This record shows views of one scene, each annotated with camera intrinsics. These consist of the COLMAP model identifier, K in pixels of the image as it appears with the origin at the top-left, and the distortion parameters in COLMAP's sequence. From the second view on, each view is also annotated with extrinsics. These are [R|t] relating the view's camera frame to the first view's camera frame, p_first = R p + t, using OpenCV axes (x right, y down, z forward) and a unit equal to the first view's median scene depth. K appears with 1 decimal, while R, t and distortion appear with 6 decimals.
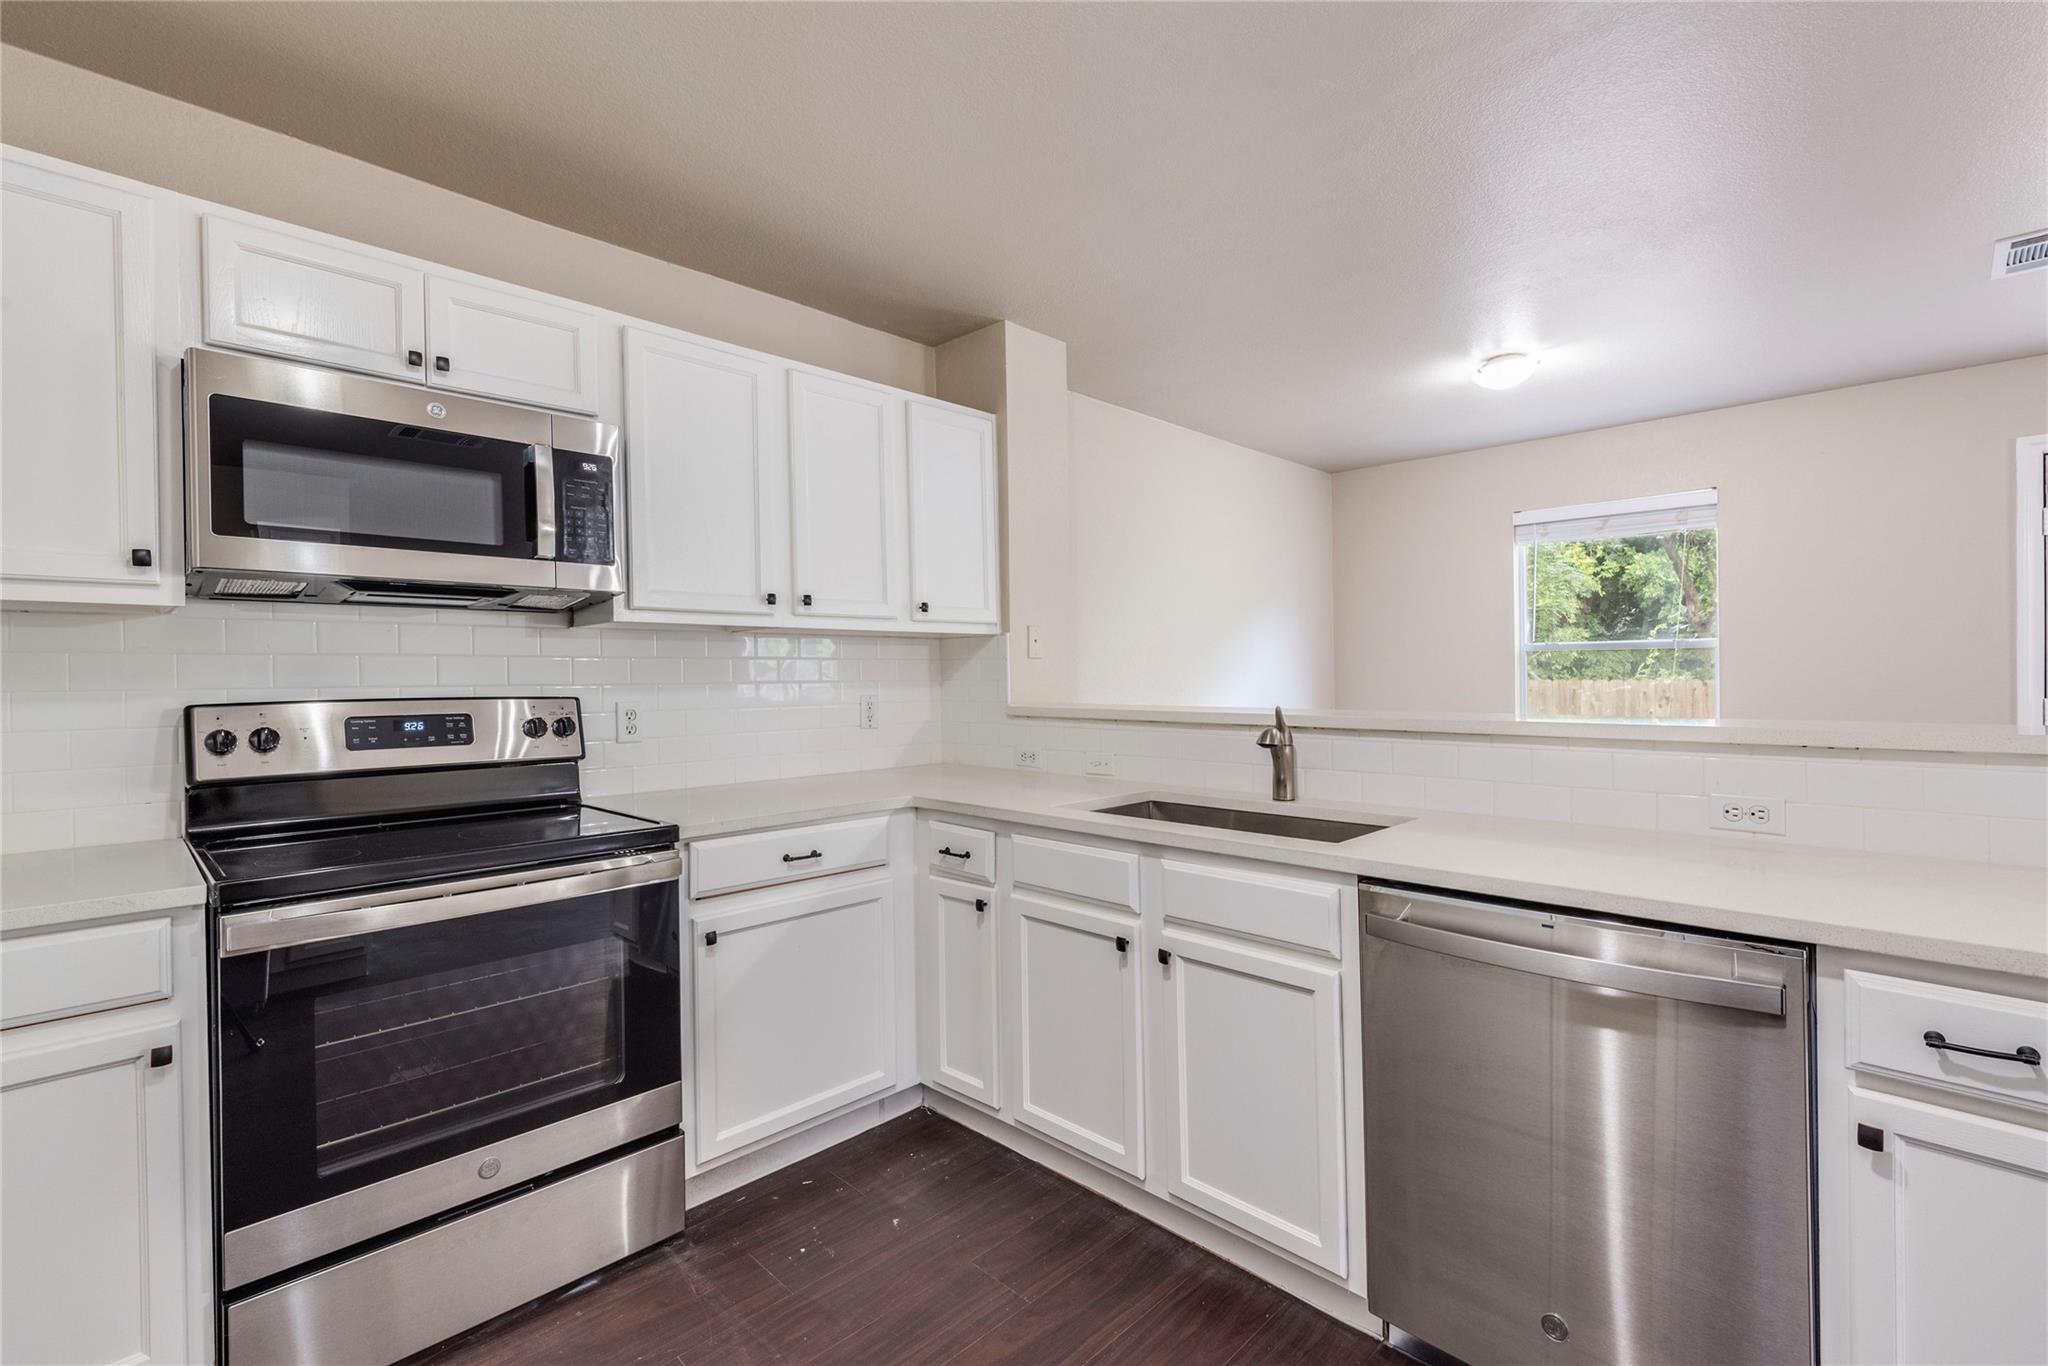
lens RADIAL K [[923.2, 0, 1024.0], [0, 923.2, 683.0], [0, 0, 1]] dist [-0.000111, 0.000148]
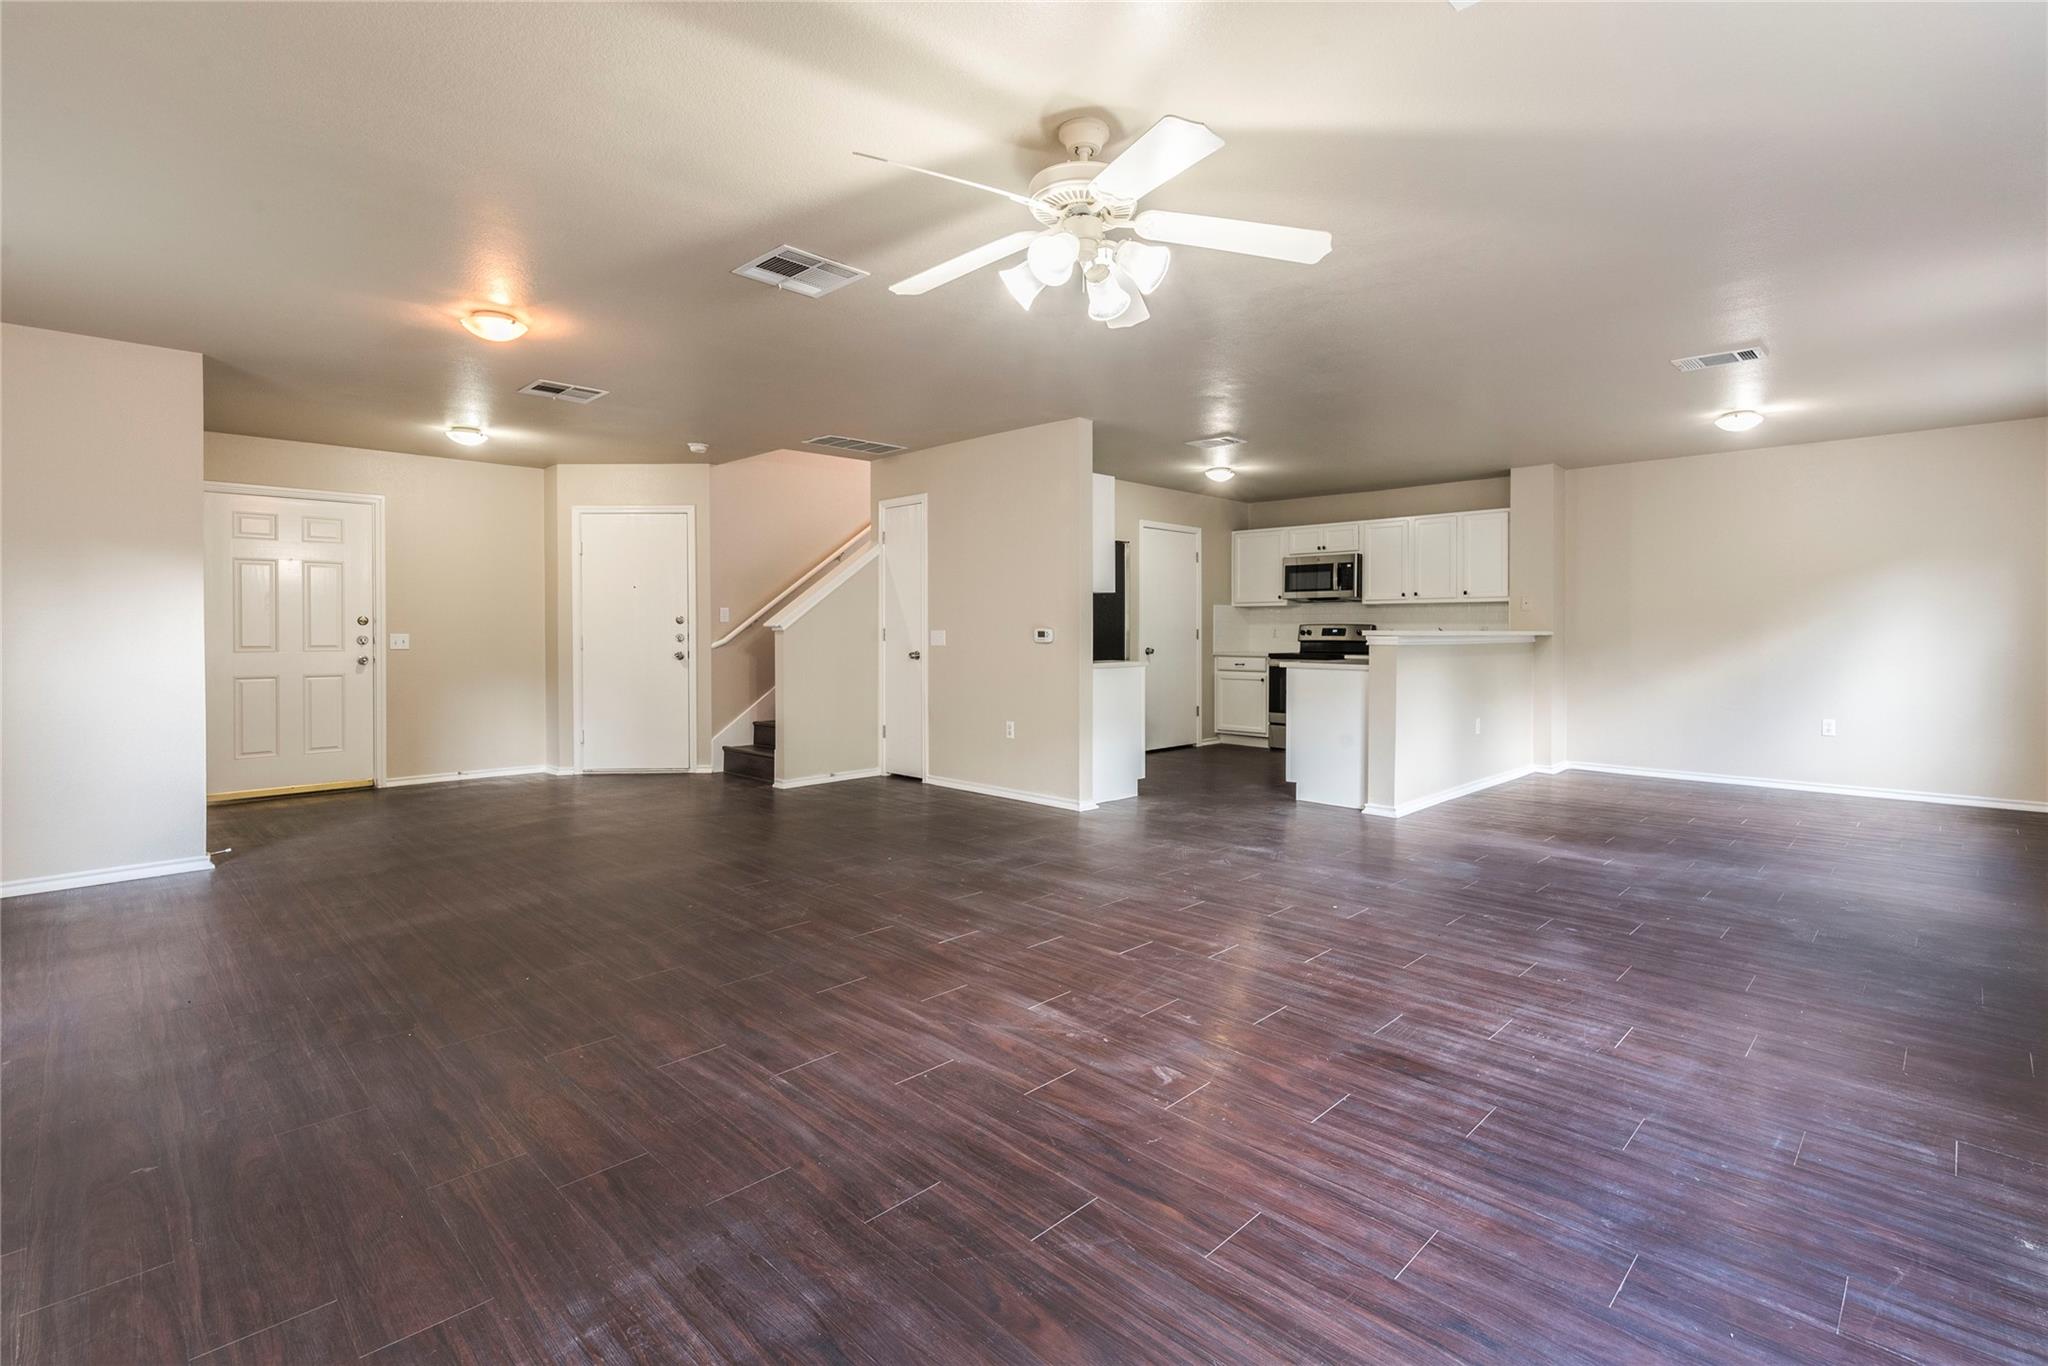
lens RADIAL K [[962.4, 0, 1011.8], [0, 962.4, 635.7], [0, 0, 1]] dist [-0.001126, -0.000530]
pose [[-0.052390, 0.007748, -0.998597, 3.746426], [-0.013712, 0.999870, 0.008478, 0.051294], [0.998533, 0.014137, -0.052277, -0.223189]]
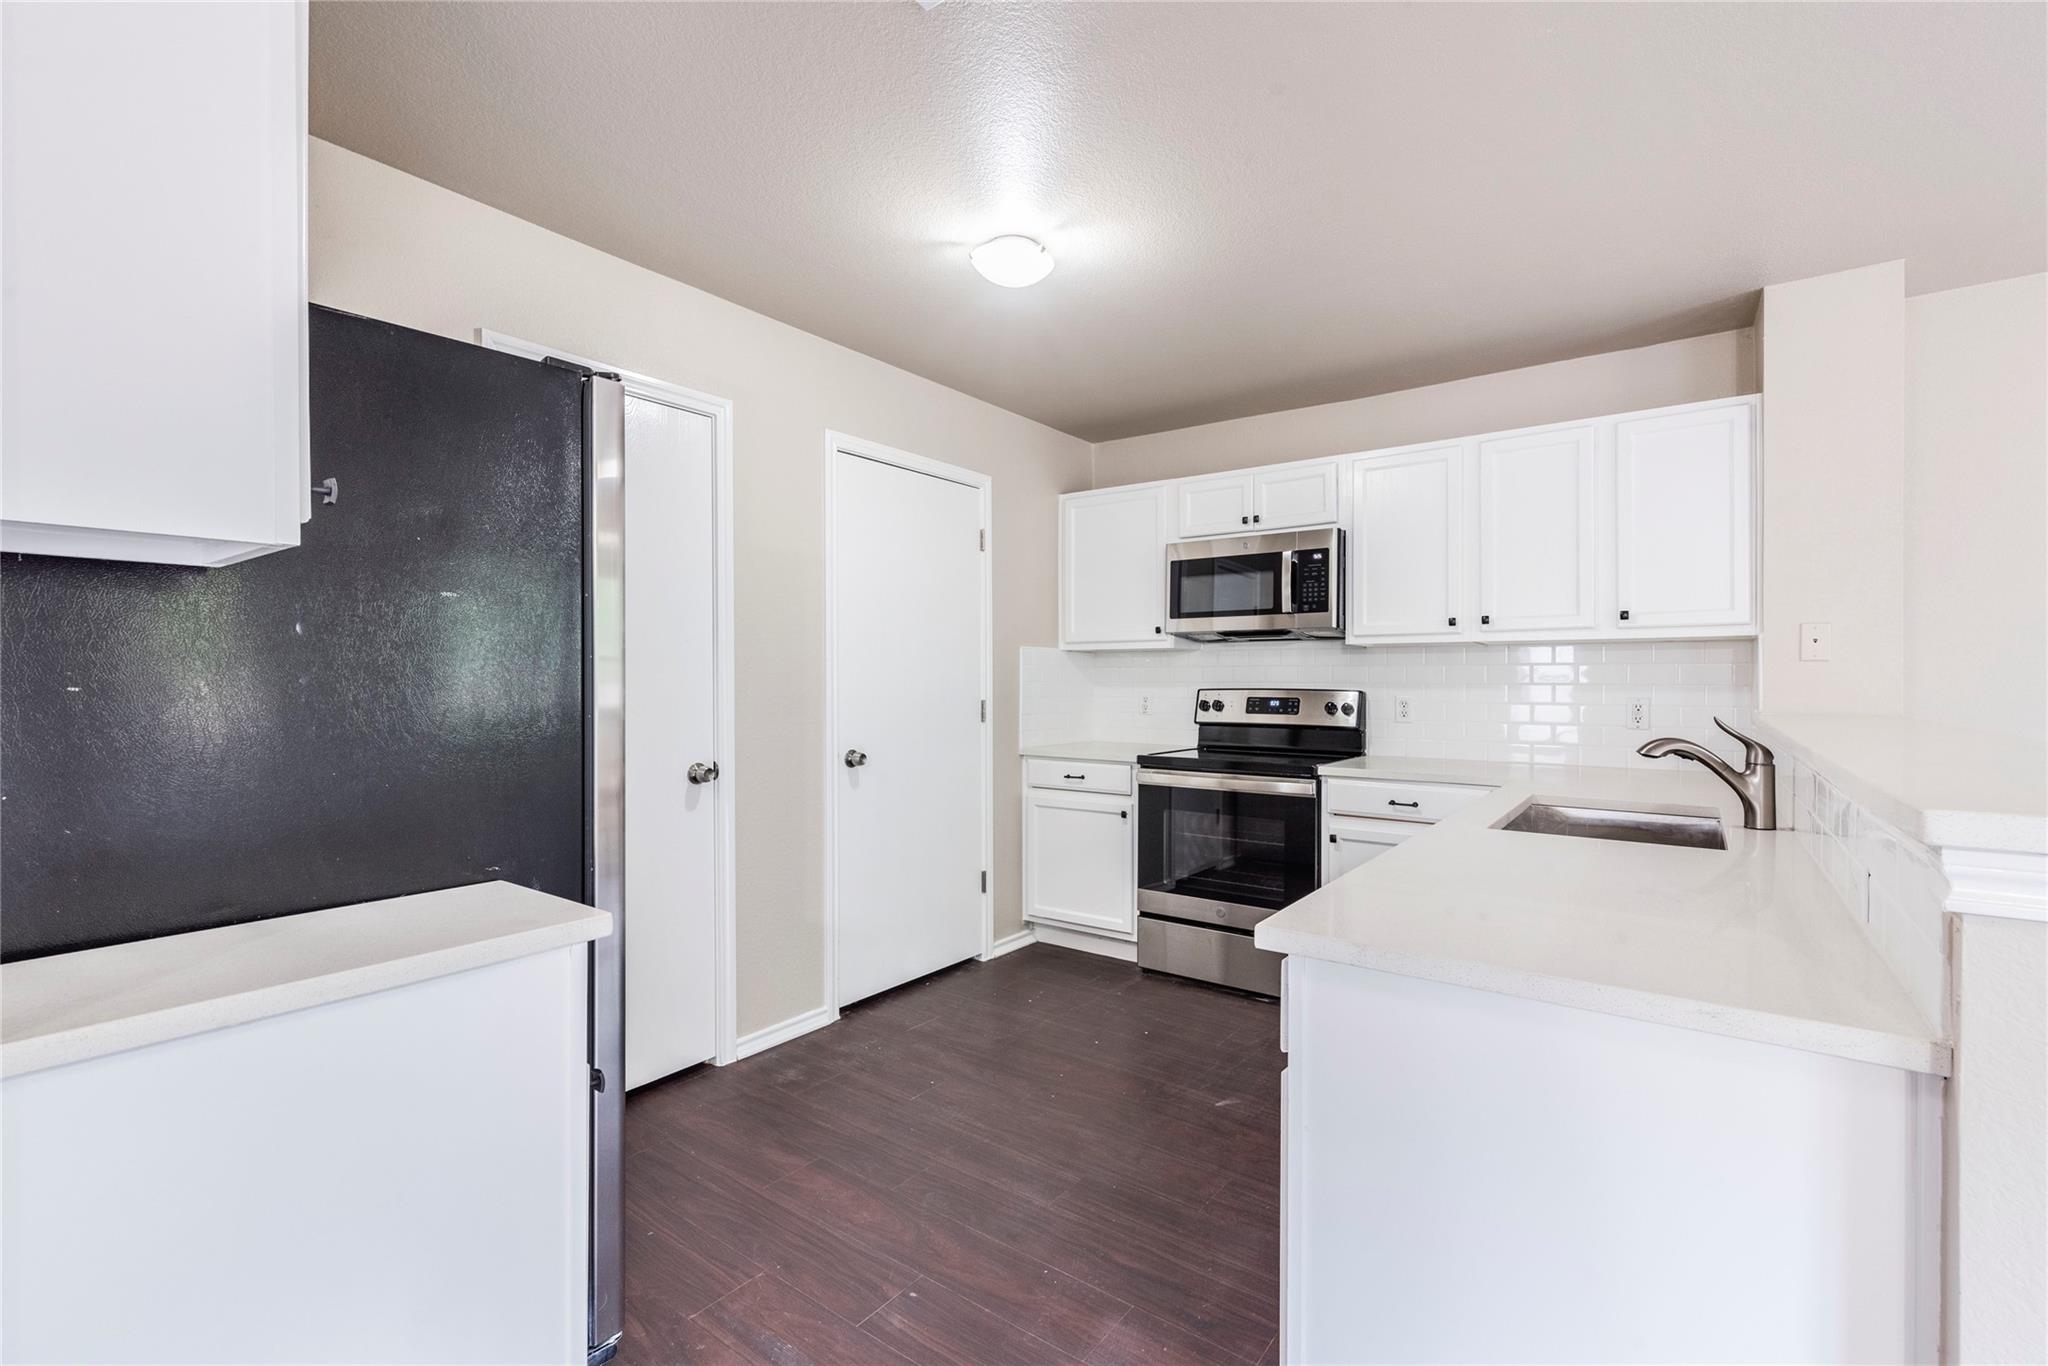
lens RADIAL K [[923.2, 0, 1024.0], [0, 923.2, 683.0], [0, 0, 1]] dist [-0.000111, 0.000148]
pose [[0.119308, 0.010069, -0.992806, 1.184471], [-0.012701, 0.999882, 0.008615, -0.005239], [0.992776, 0.011582, 0.119421, 0.254989]]
